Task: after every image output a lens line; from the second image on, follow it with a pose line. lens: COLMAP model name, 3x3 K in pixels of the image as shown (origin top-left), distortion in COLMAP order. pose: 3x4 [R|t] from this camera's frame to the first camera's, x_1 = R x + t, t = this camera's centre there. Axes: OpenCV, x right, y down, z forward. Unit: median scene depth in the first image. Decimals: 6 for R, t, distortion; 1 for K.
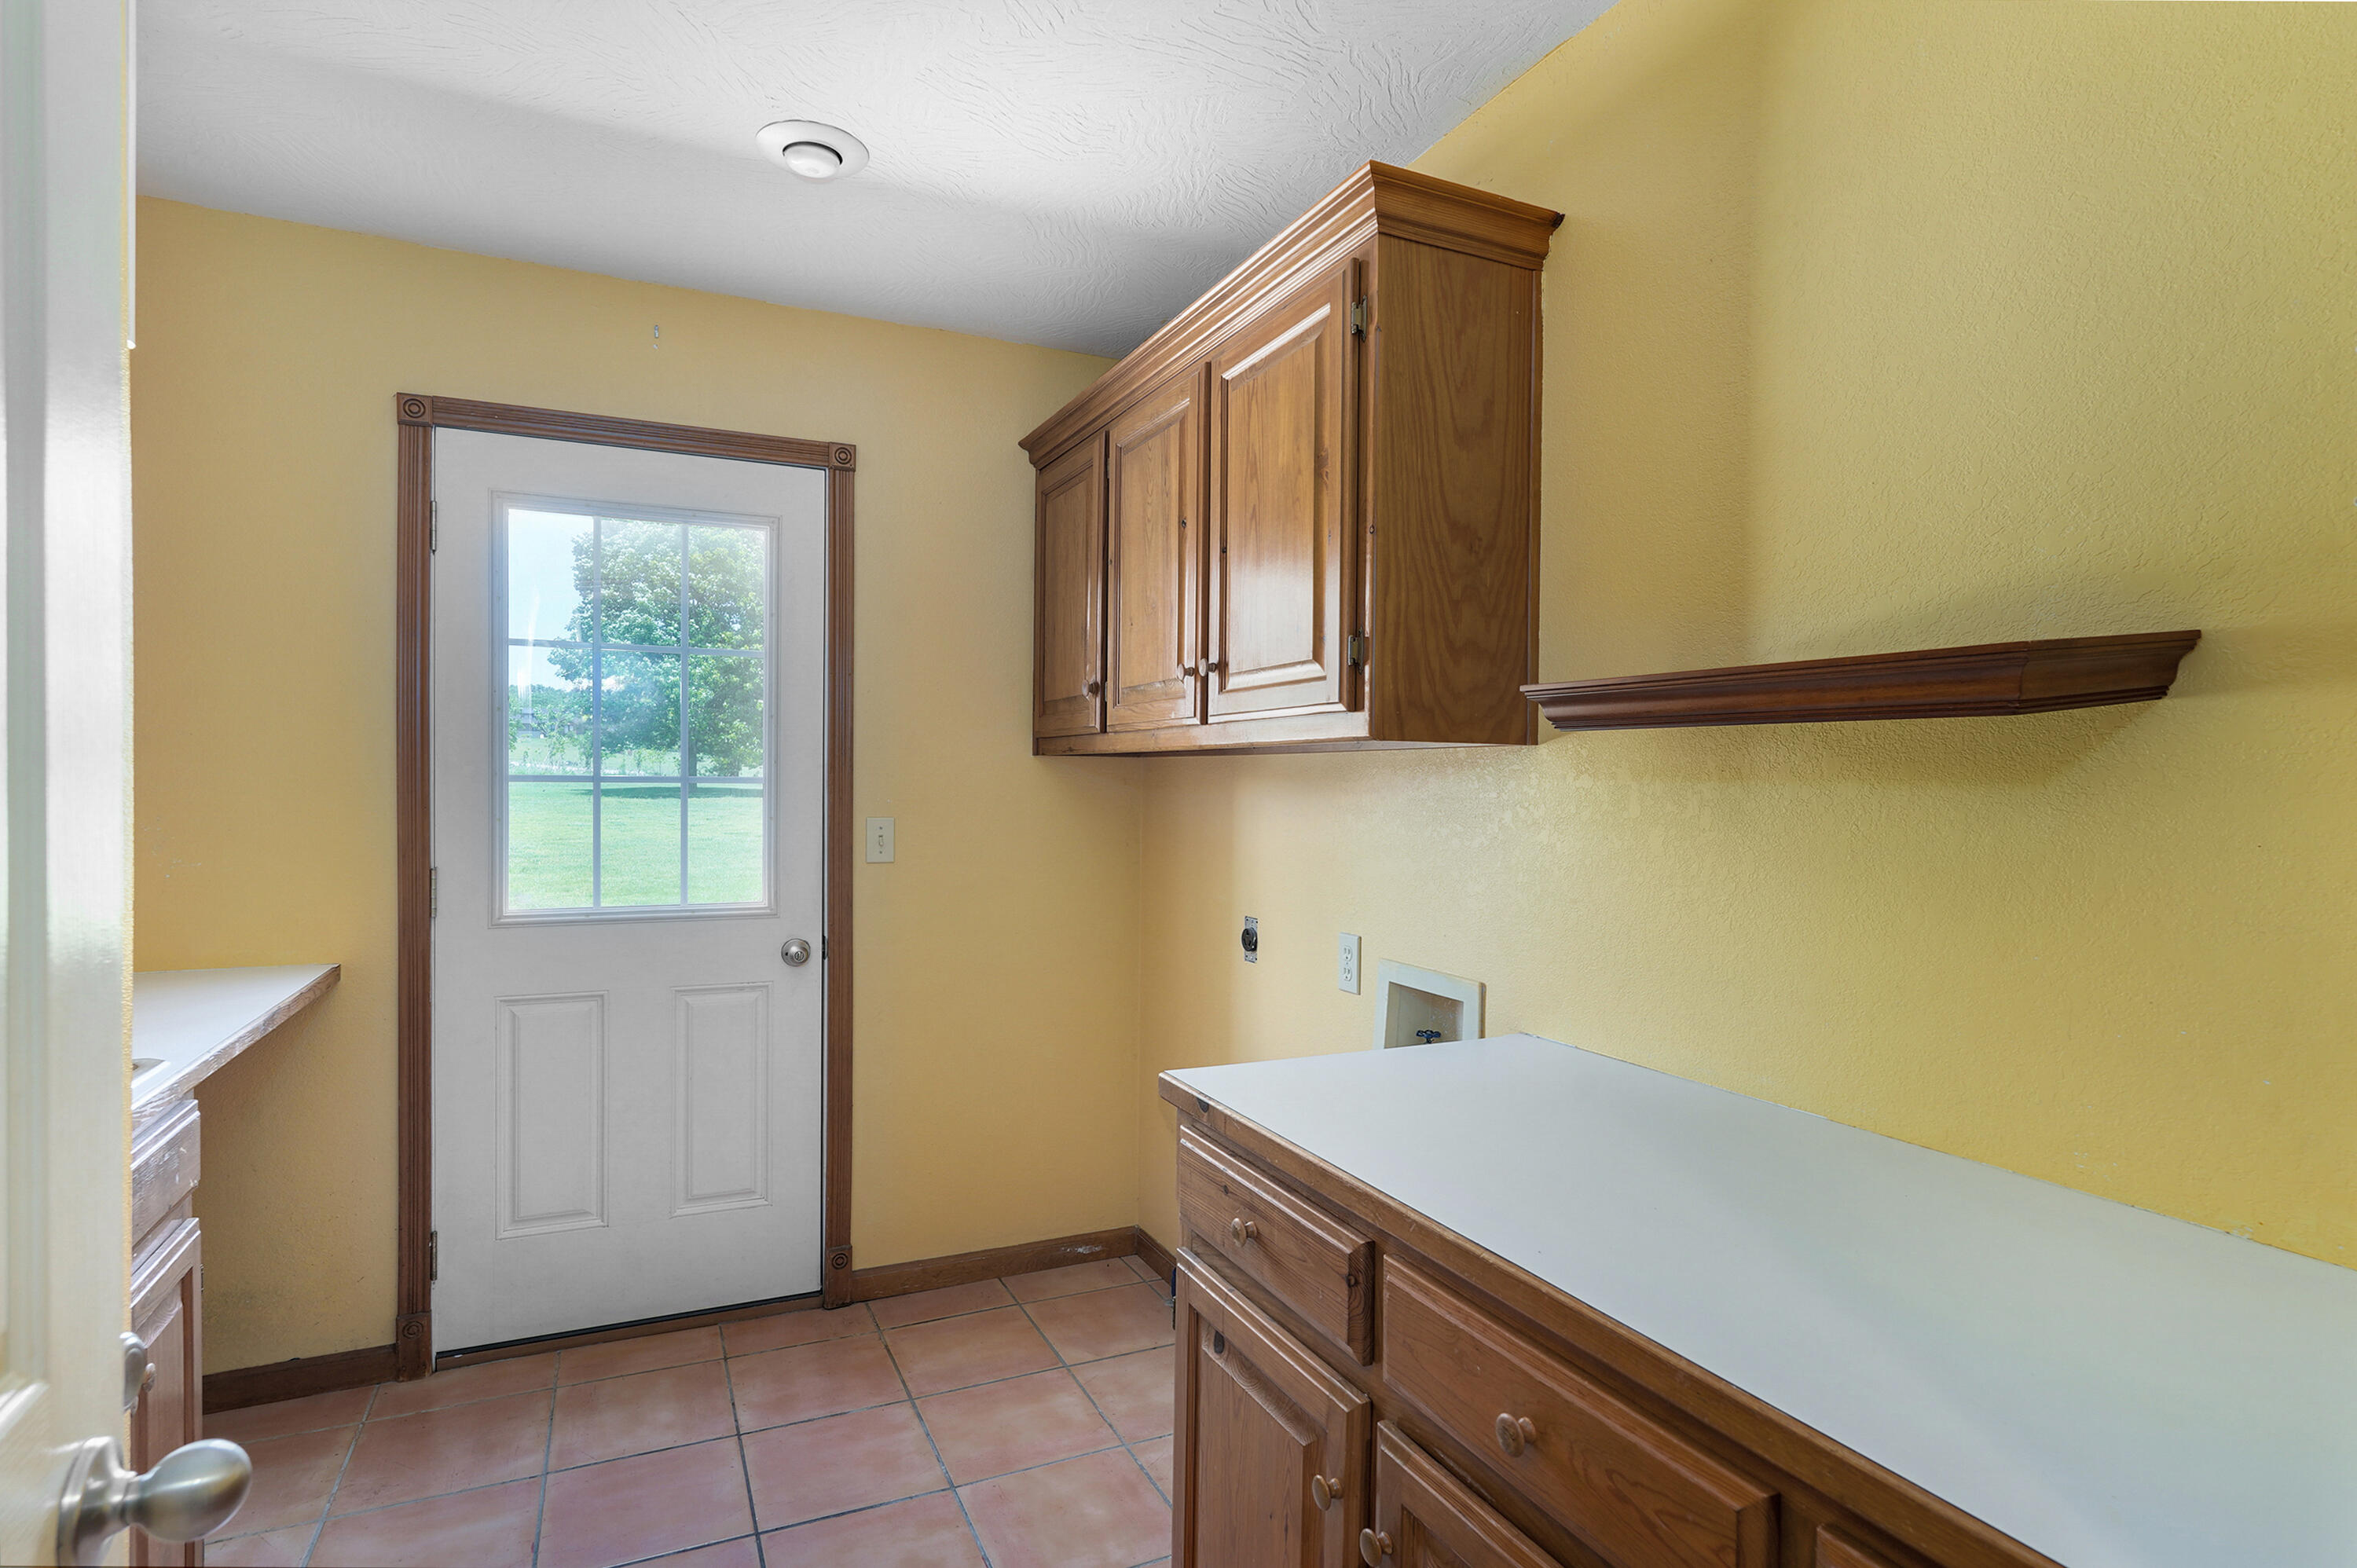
lens RADIAL K [[1216.8, 0, 1178.5], [0, 1216.8, 784.0], [0, 0, 1]] dist [-0.000649, -0.000030]
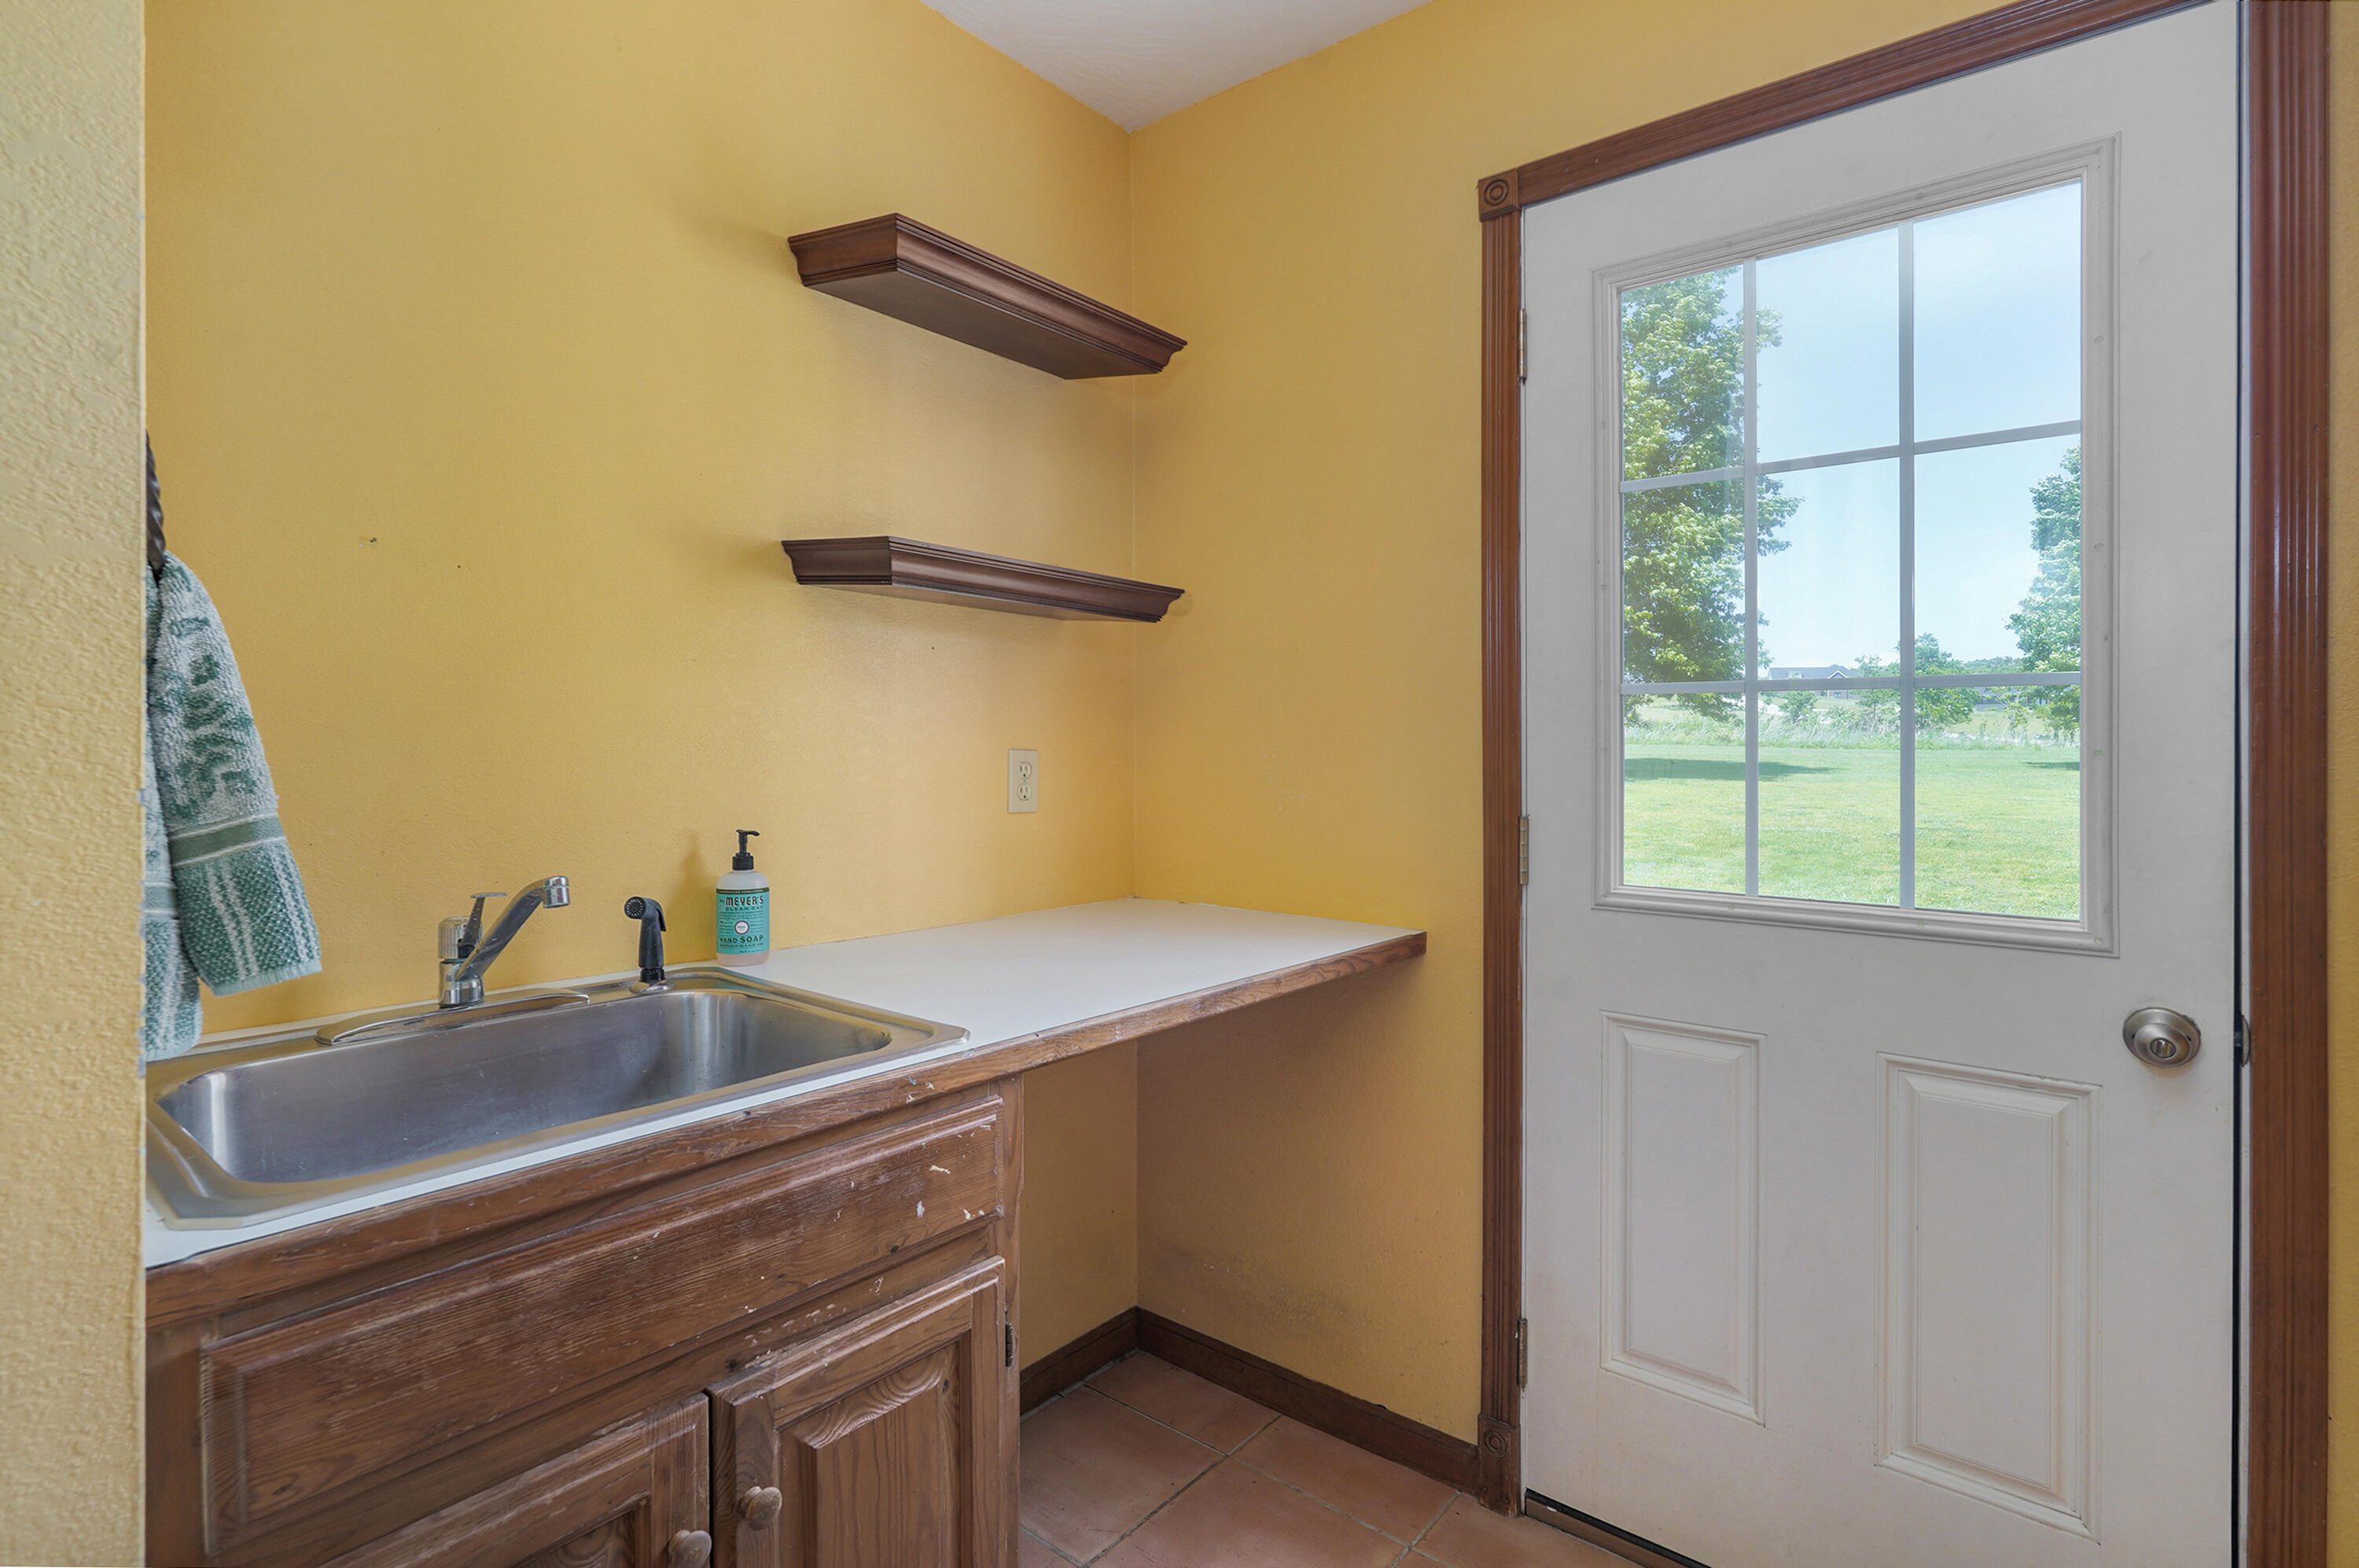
lens RADIAL K [[1125.6, 0, 1173.7], [0, 1125.6, 751.4], [0, 0, 1]] dist [0.002012, -0.000208]
pose [[0.430019, -0.005231, -0.902805, -0.094545], [-0.002412, 0.999973, -0.006943, 0.035546], [0.902816, 0.005163, 0.429995, 0.518978]]
